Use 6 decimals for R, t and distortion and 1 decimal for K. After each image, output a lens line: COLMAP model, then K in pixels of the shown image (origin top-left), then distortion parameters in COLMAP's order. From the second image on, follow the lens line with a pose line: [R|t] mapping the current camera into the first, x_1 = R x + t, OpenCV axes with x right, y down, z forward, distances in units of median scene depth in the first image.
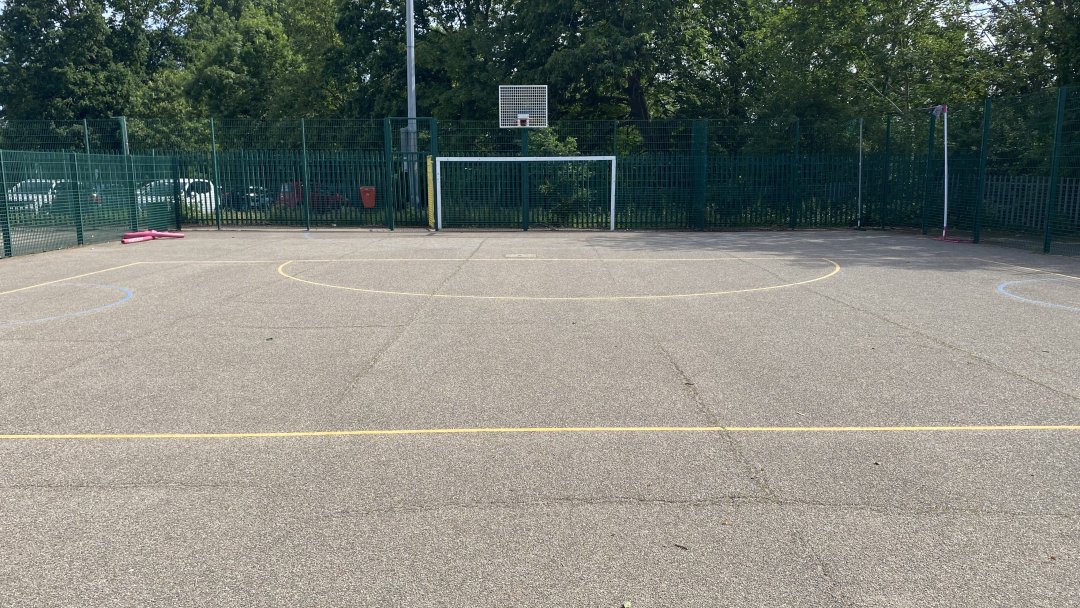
lens RADIAL K [[785.1, 0, 528.6], [0, 785.1, 305.6], [0, 0, 1]] dist [0.002865, -0.028026]
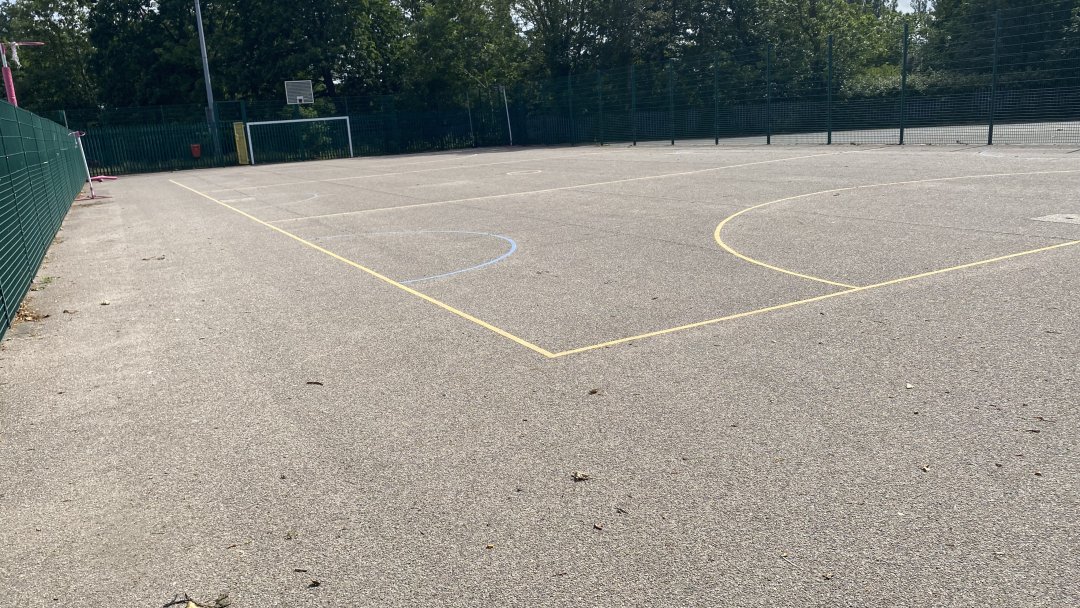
lens RADIAL K [[785.1, 0, 528.6], [0, 785.1, 305.6], [0, 0, 1]] dist [0.002865, -0.028026]
pose [[0.872620, -0.165362, 0.459553, -0.435891], [0.140392, 0.986154, 0.088266, 0.143557], [-0.467786, -0.012505, 0.883753, -0.828624]]
